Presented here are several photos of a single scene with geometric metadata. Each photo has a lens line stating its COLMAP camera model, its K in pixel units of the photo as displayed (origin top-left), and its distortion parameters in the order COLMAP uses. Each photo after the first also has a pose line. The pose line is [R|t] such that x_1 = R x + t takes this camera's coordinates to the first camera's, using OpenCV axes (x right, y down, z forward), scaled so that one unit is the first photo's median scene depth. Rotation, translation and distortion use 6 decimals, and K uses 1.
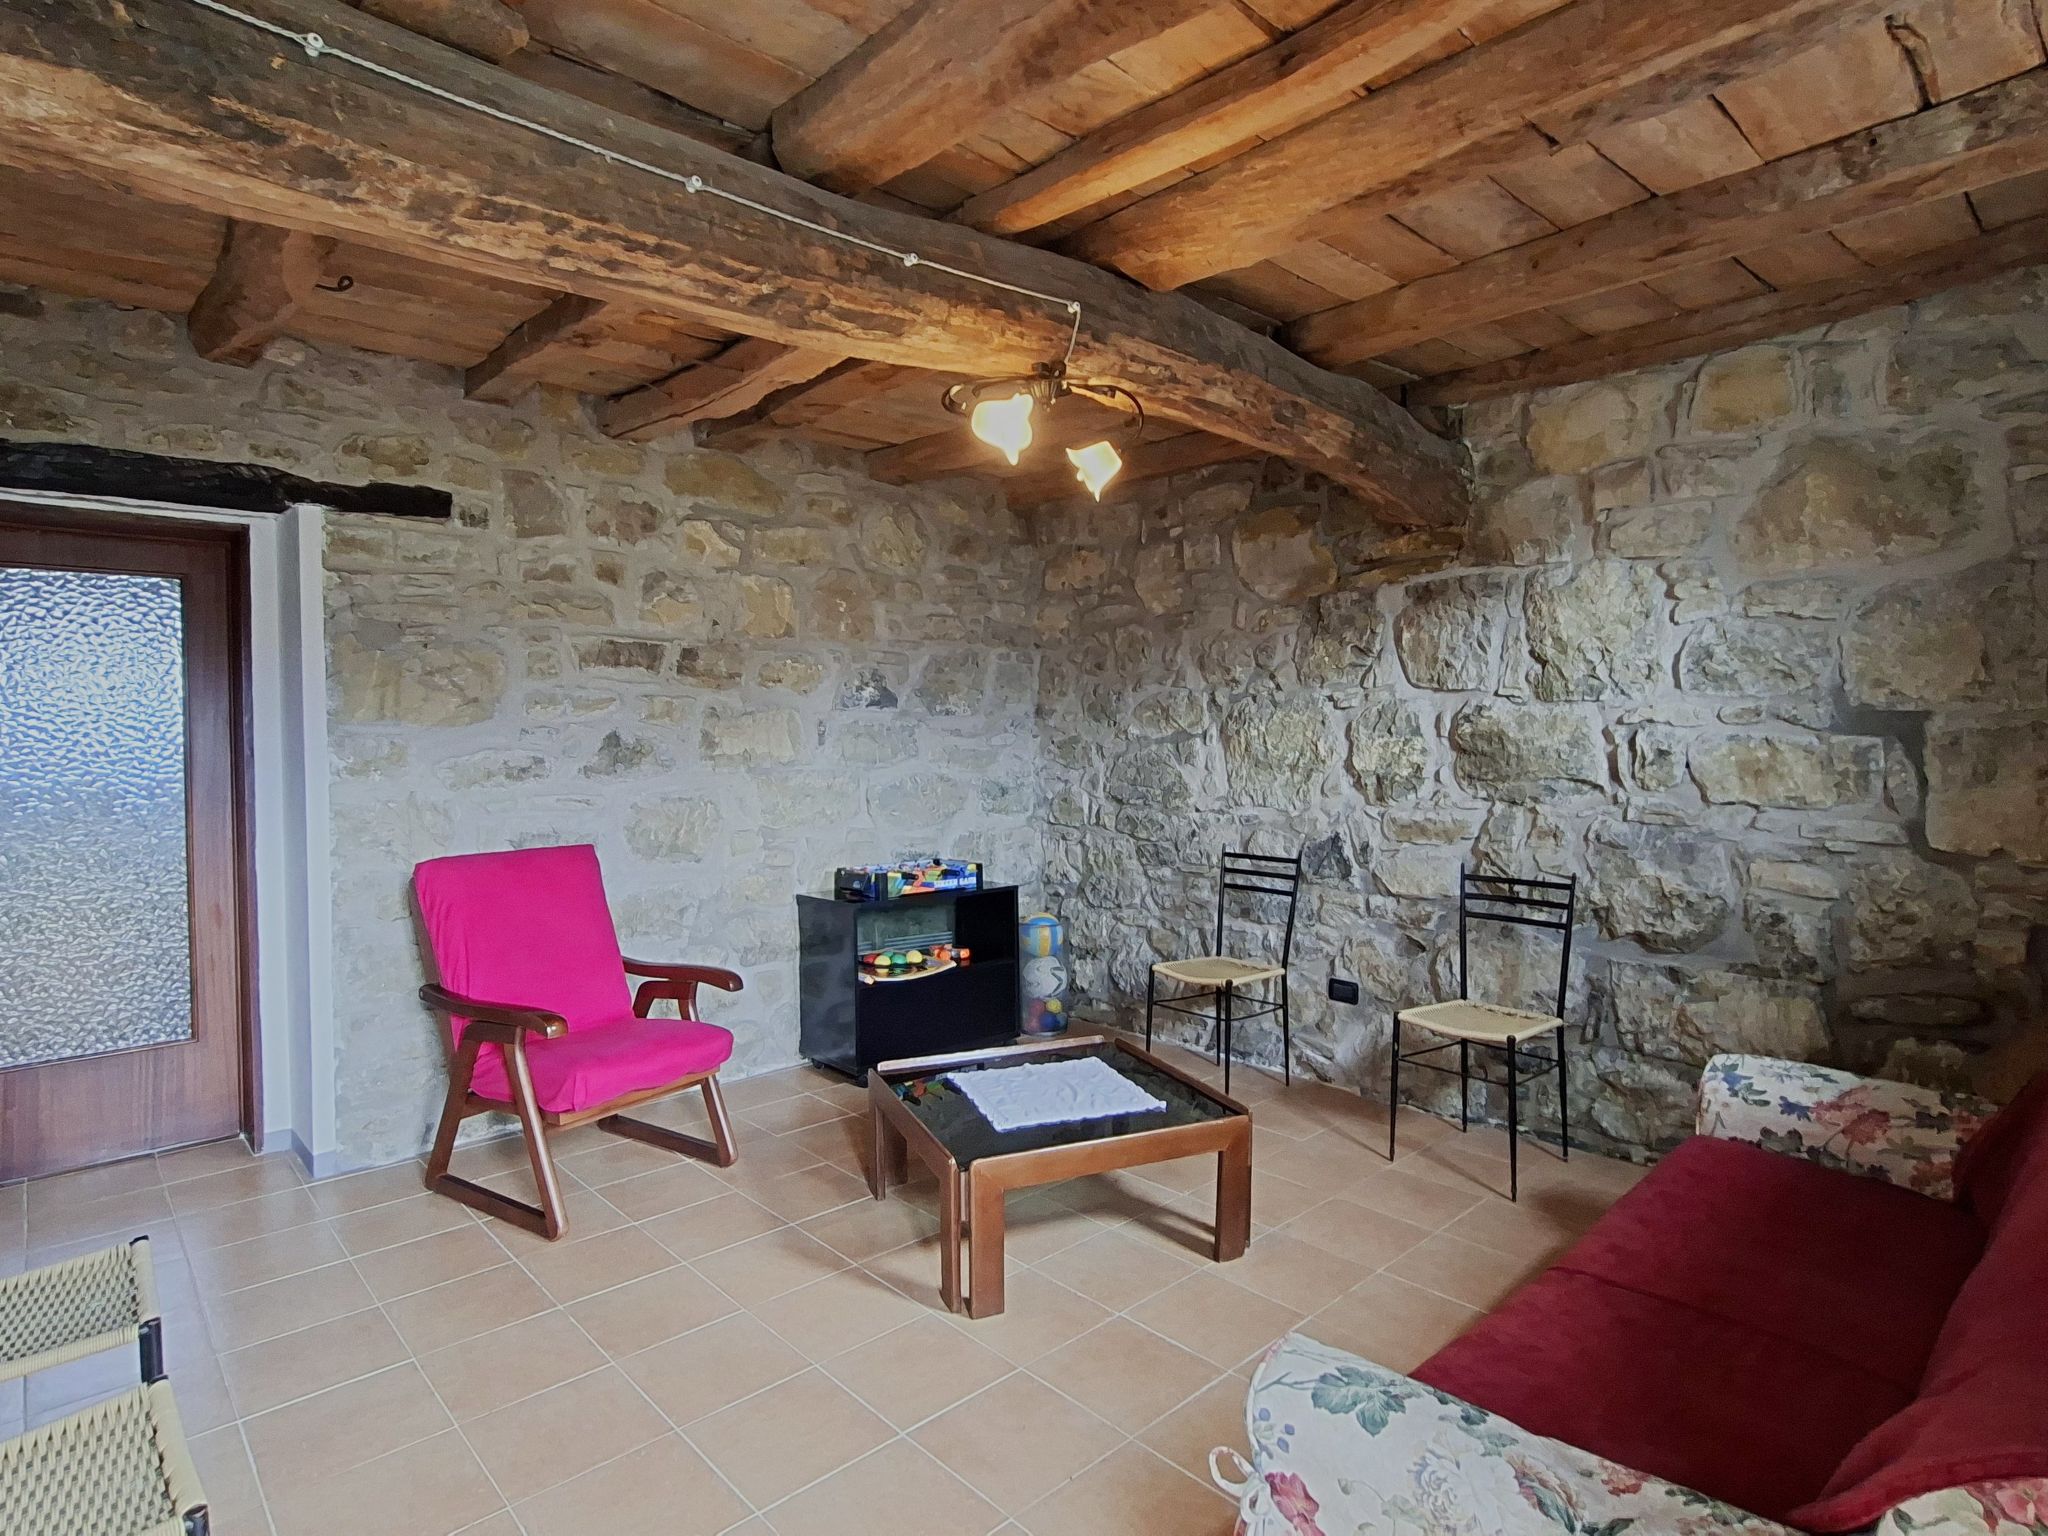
lens RADIAL K [[1091.5, 0, 1027.4], [0, 1091.5, 769.2], [0, 0, 1]] dist [-0.005935, 0.002080]
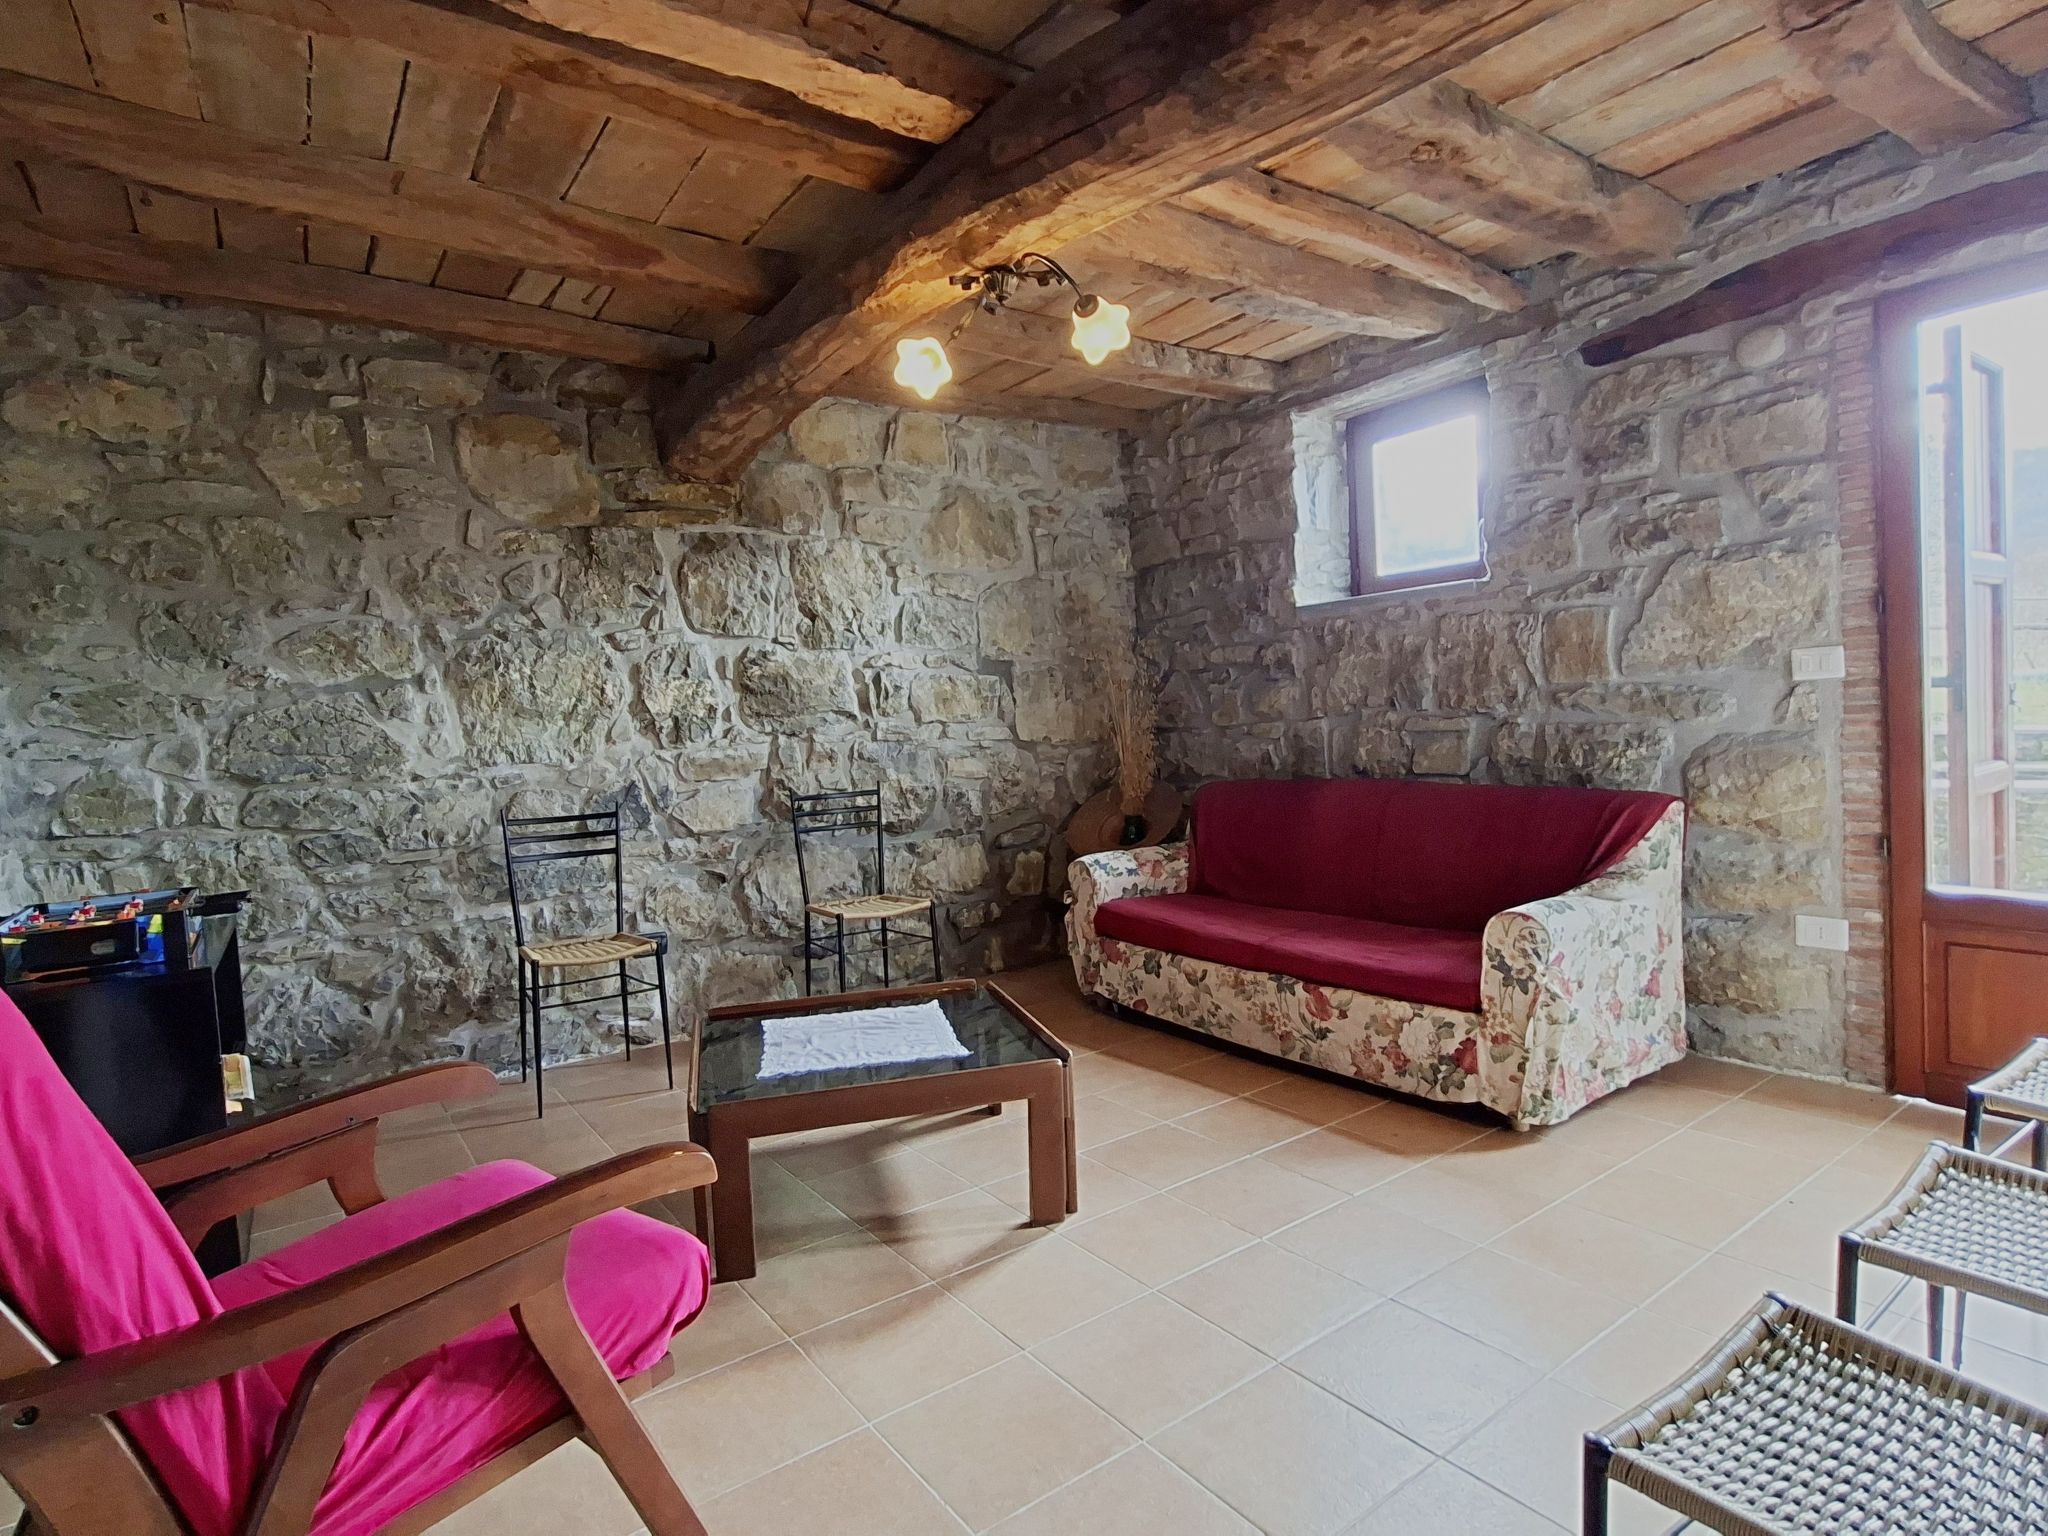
lens RADIAL K [[1091.5, 0, 1028.2], [0, 1091.5, 760.9], [0, 0, 1]] dist [-0.005935, 0.002080]
pose [[0.120439, -0.035827, 0.992074, -0.652910], [0.075502, 0.996785, 0.026832, 0.044179], [-0.989845, 0.071672, 0.122757, 0.574309]]
